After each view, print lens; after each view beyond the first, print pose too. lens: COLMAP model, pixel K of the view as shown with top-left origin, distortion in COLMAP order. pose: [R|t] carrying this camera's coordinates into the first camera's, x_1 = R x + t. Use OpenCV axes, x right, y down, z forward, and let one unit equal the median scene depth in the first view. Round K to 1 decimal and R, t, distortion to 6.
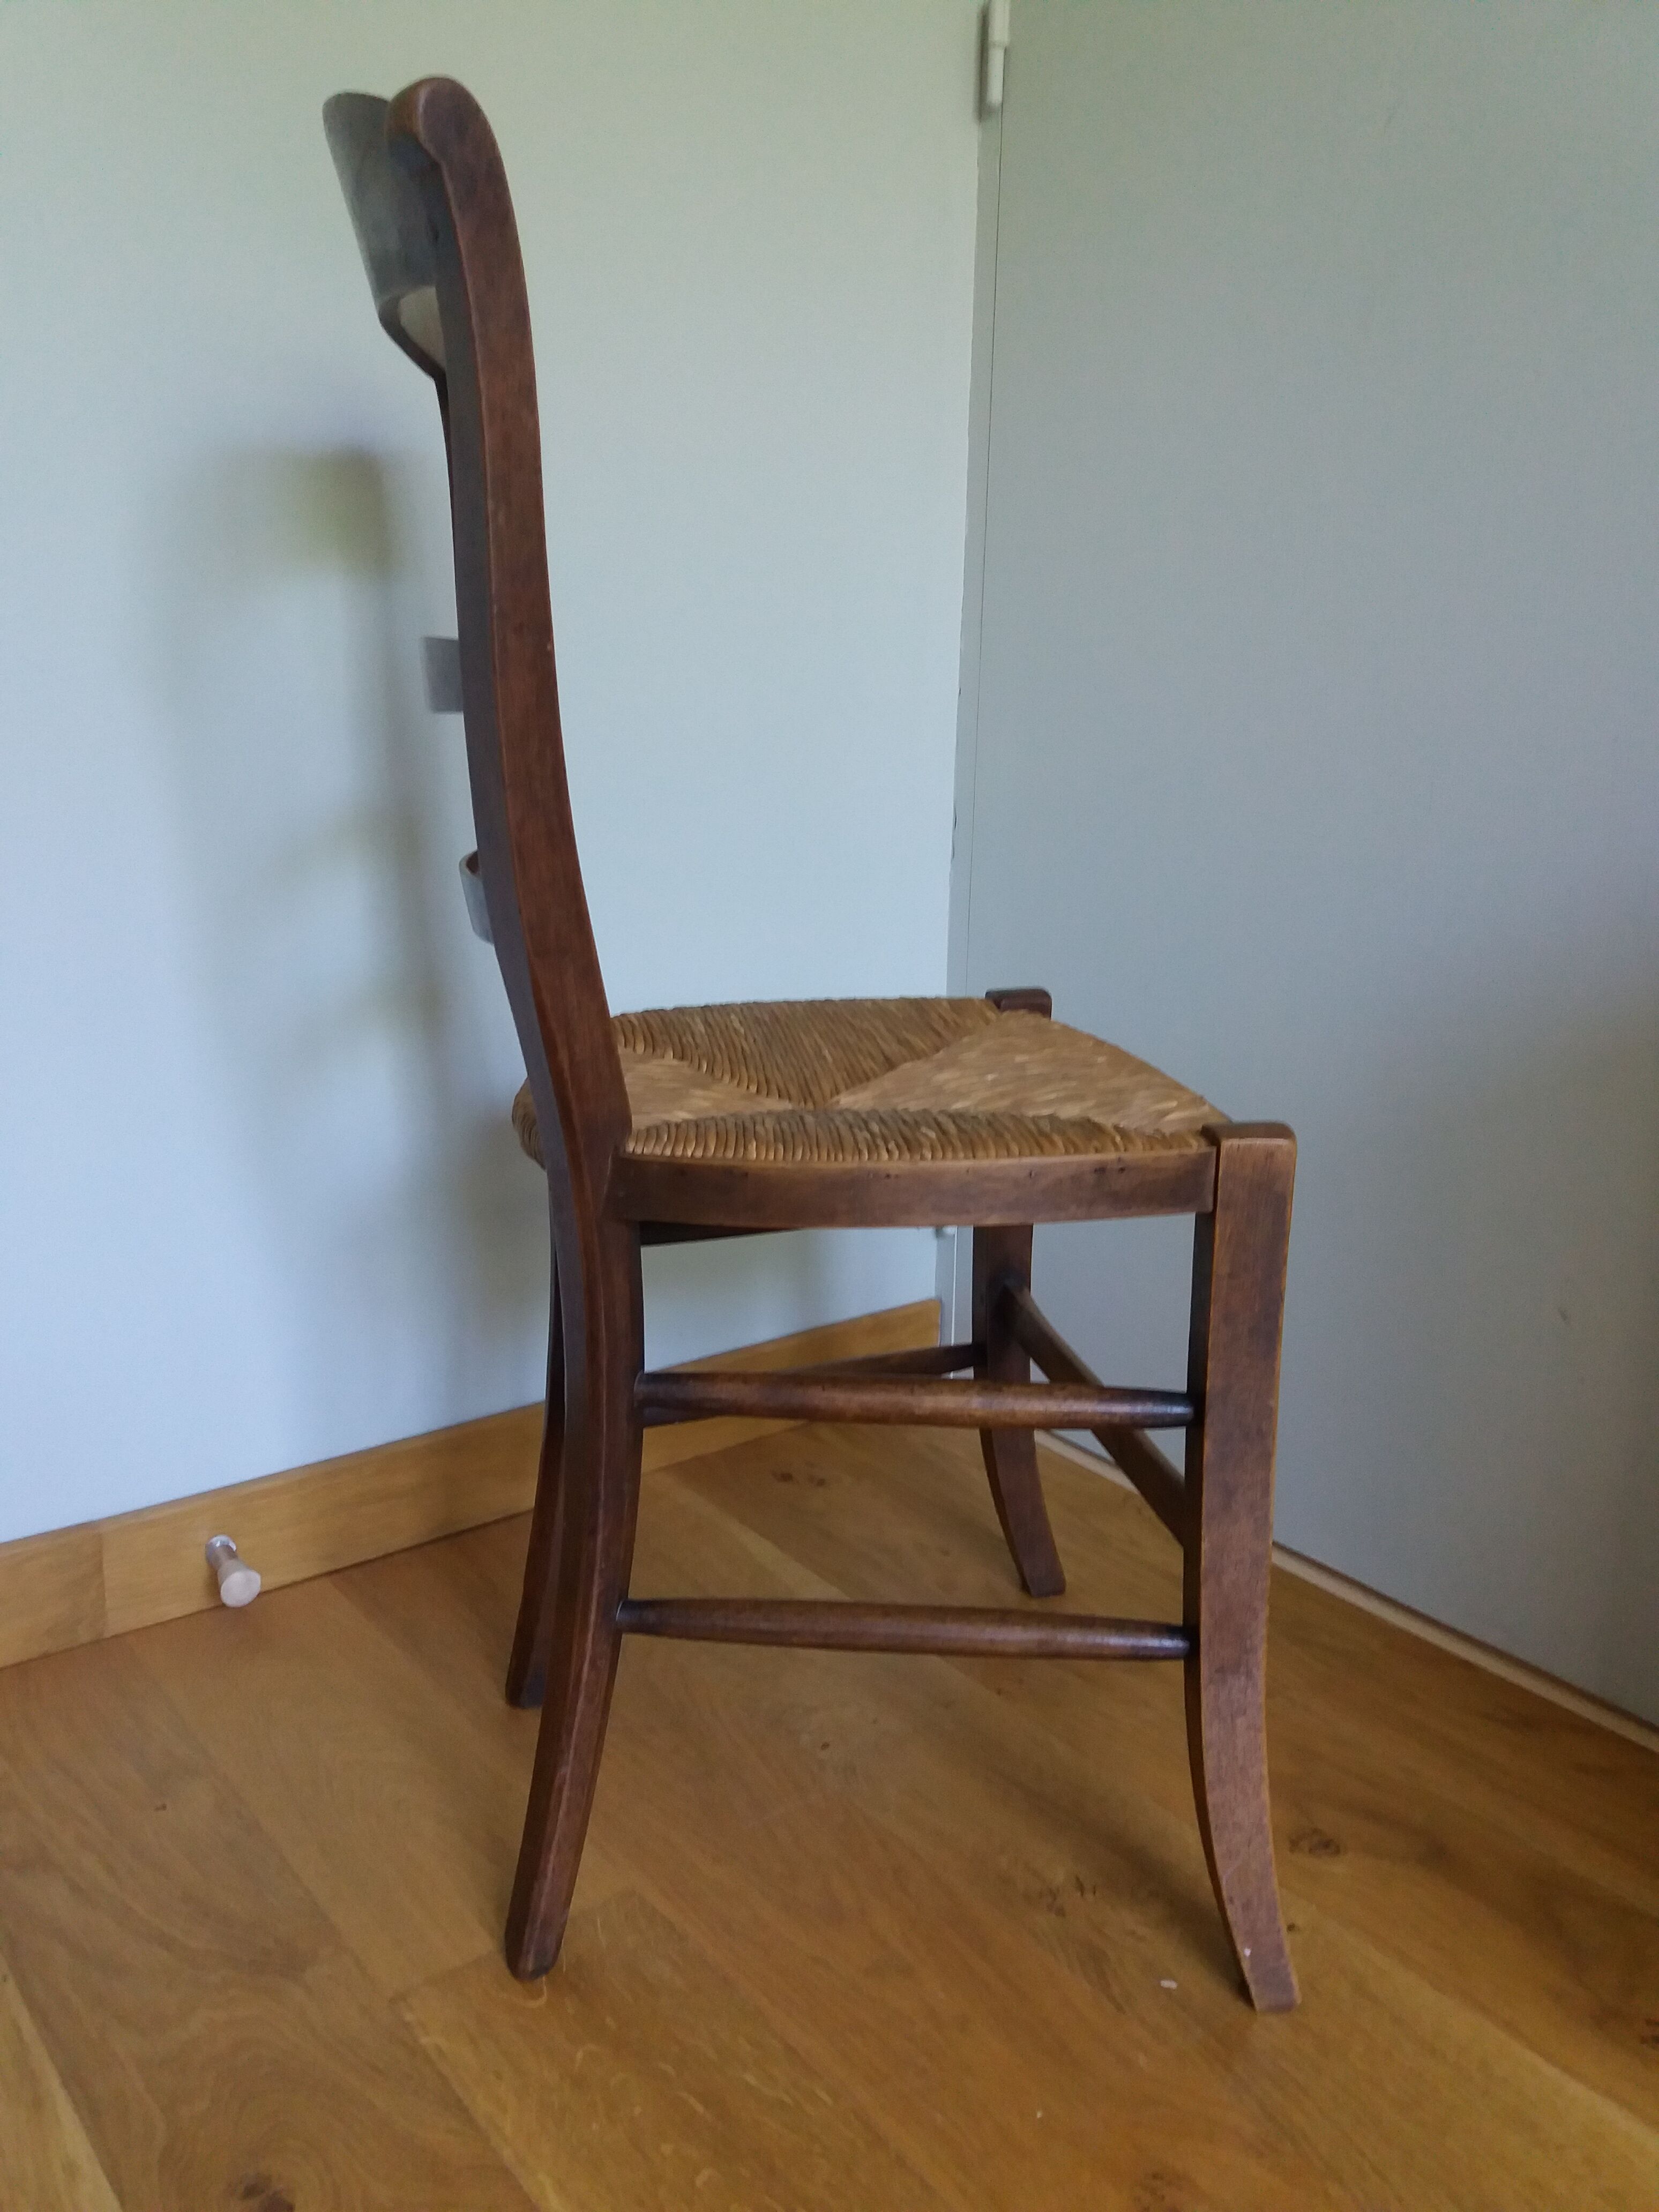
lens RADIAL K [[1785.8, 0, 831.5], [0, 1785.8, 1113.5], [0, 0, 1]] dist [0.003634, 0.002380]
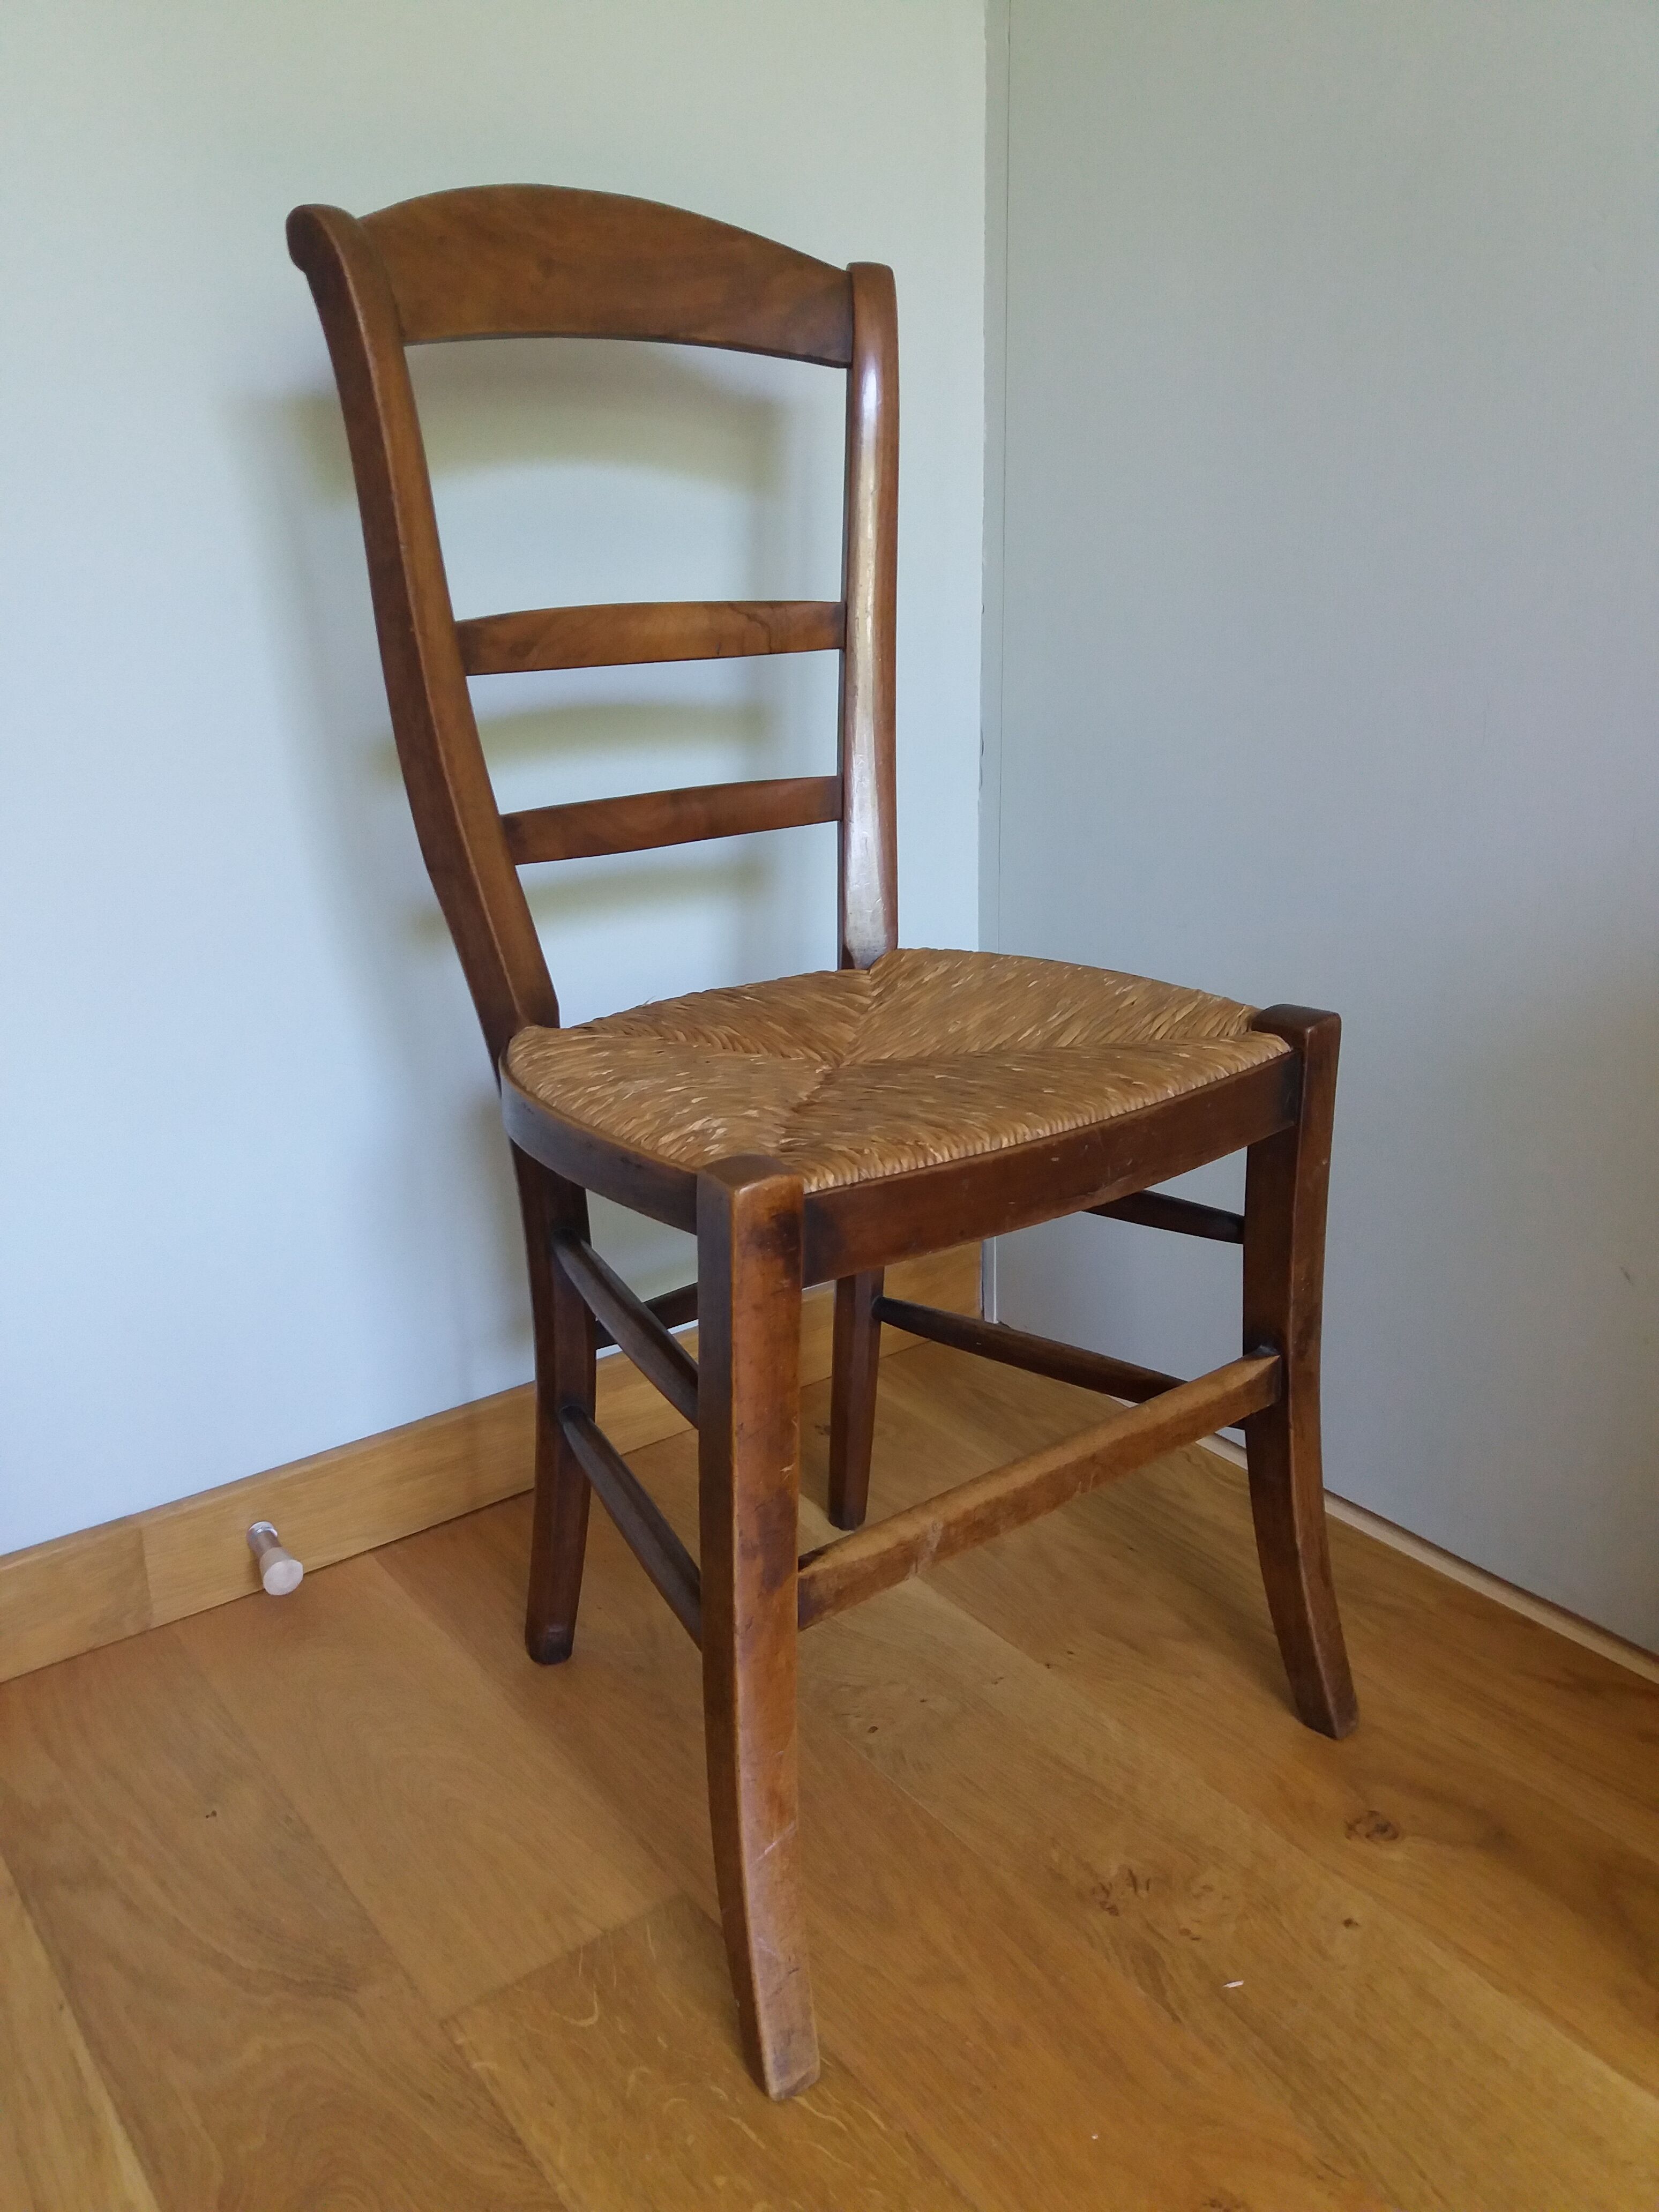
lens RADIAL K [[1785.8, 0, 831.5], [0, 1785.8, 1113.5], [0, 0, 1]] dist [0.003634, 0.002380]
pose [[0.999259, -0.028184, -0.026224, 0.011002], [0.030058, 0.996800, 0.074072, -0.075661], [0.024052, -0.074806, 0.996908, 0.044717]]
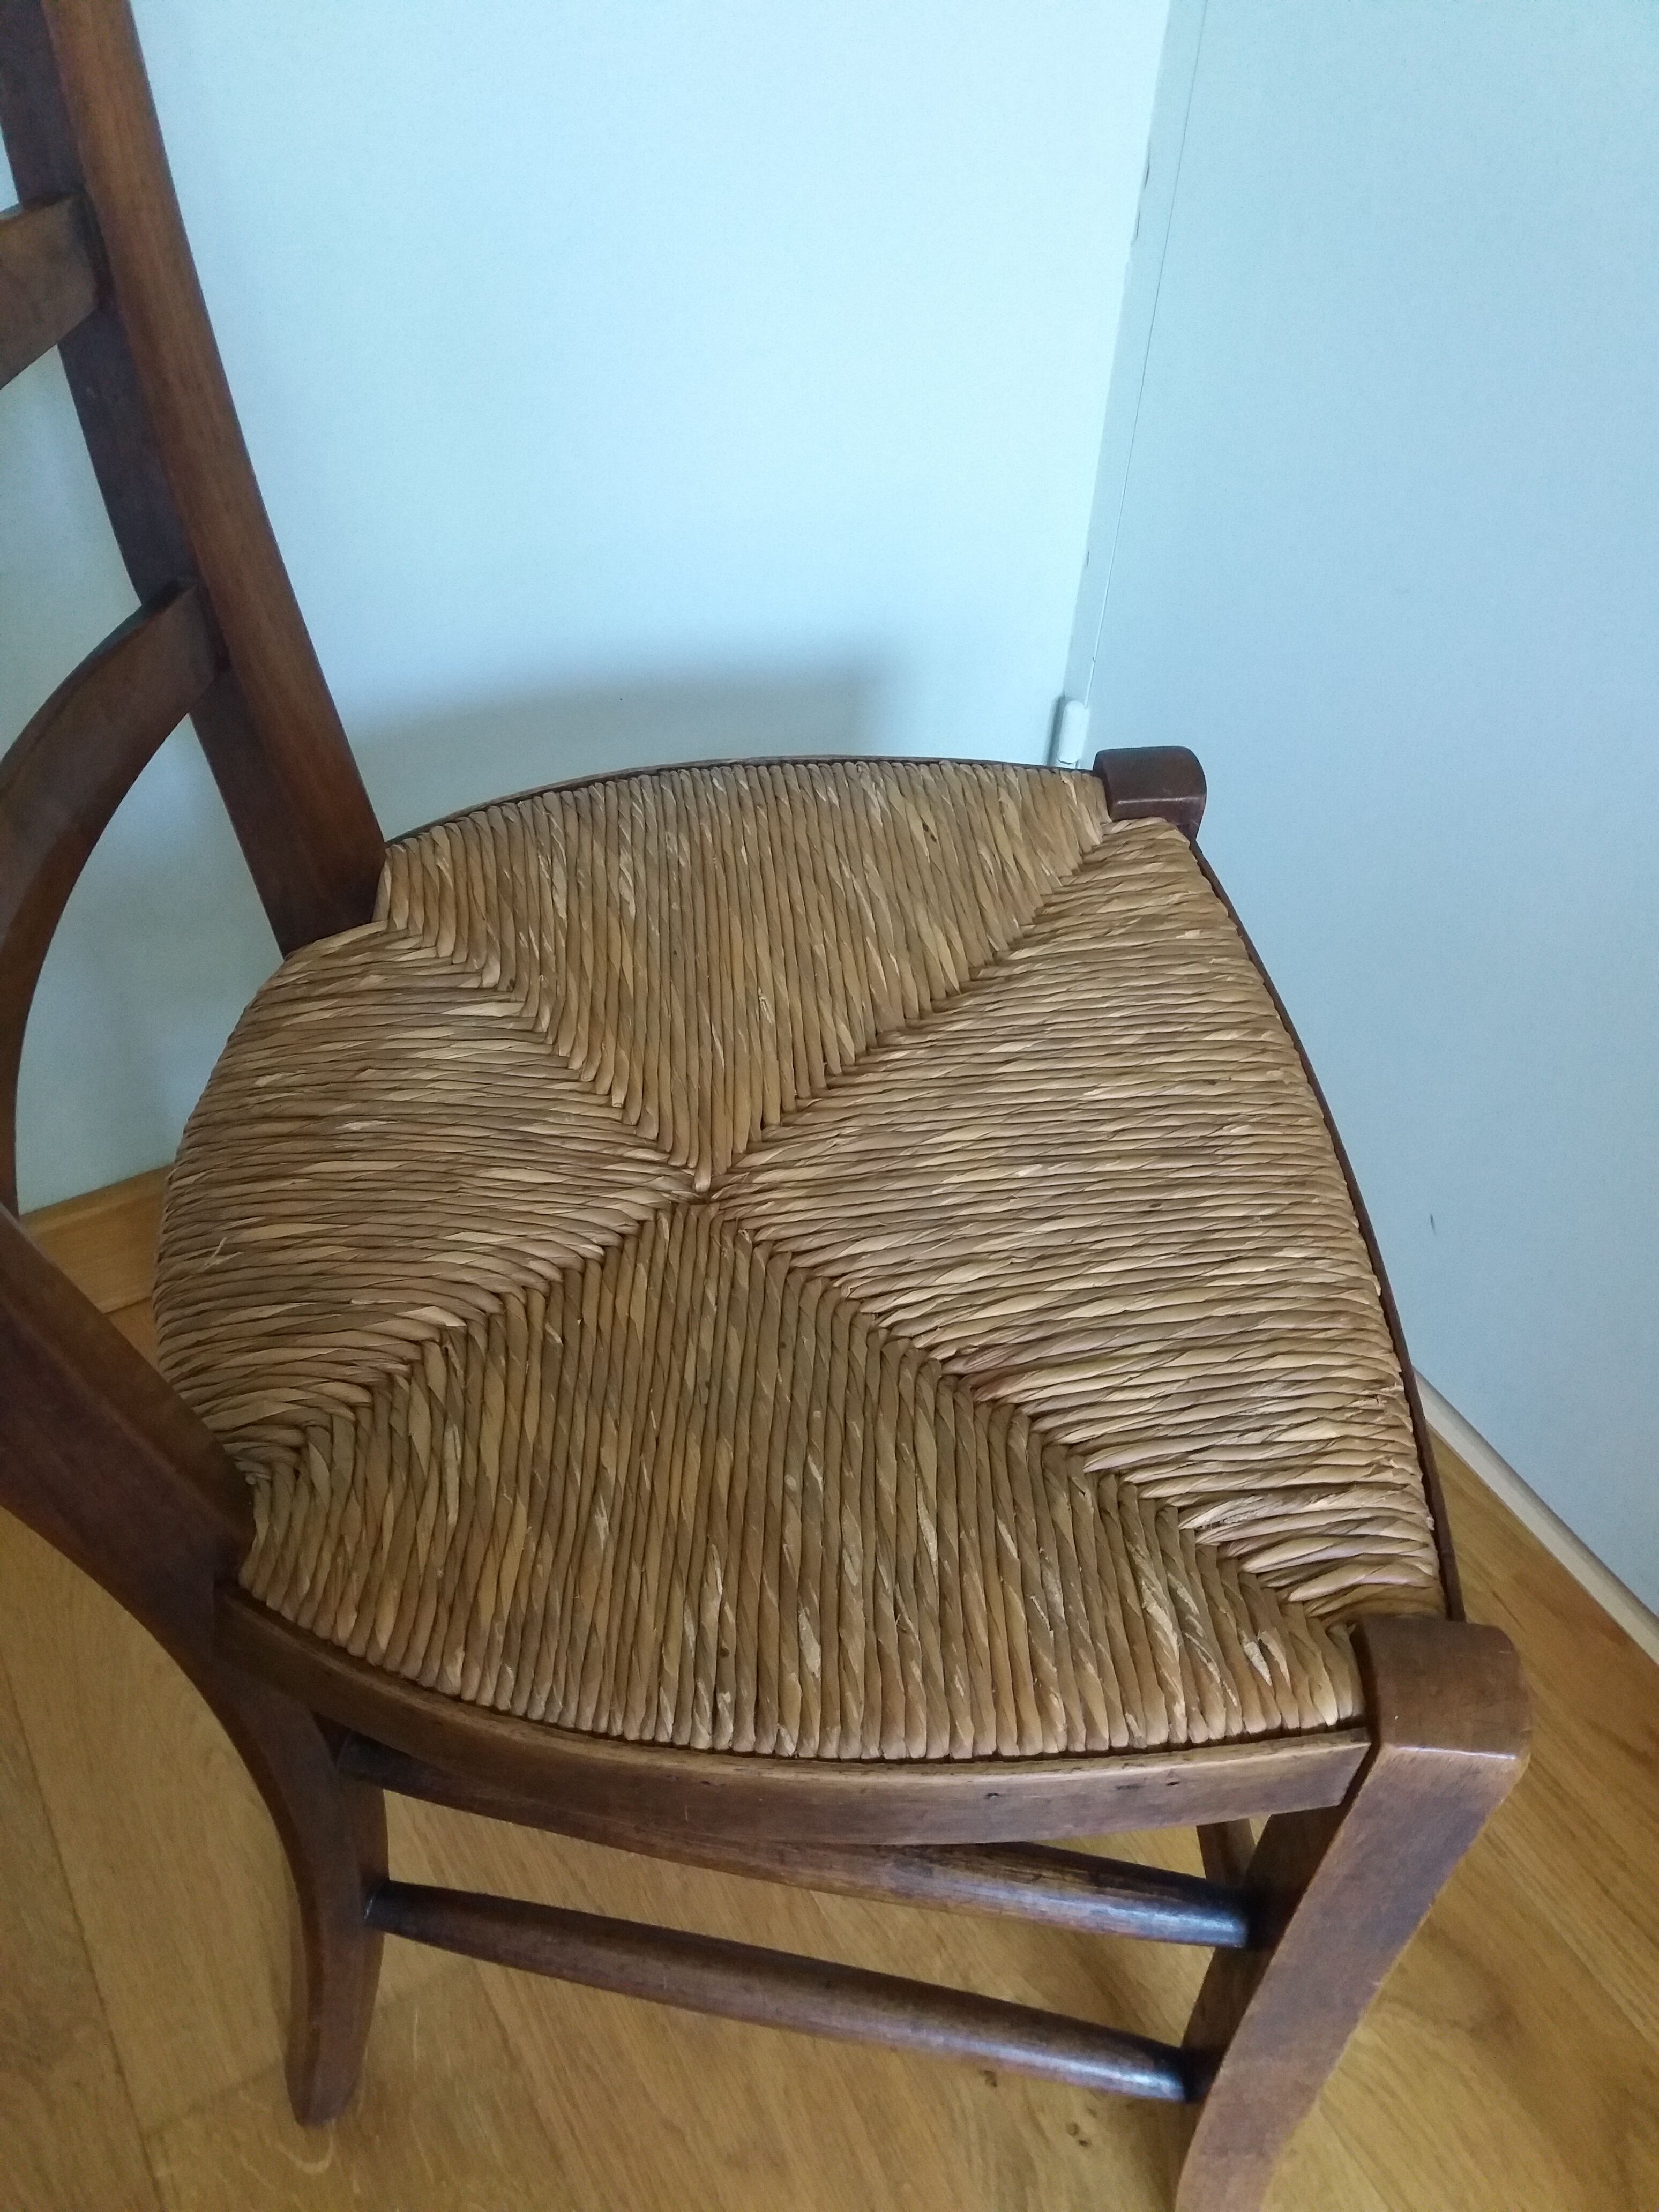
lens RADIAL K [[1785.8, 0, 831.5], [0, 1785.8, 1113.5], [0, 0, 1]] dist [0.003634, 0.002380]
pose [[0.991596, 0.109301, -0.069210, 0.069146], [-0.057180, 0.850164, 0.523403, -0.340782], [0.116049, -0.515047, 0.849270, 0.563892]]
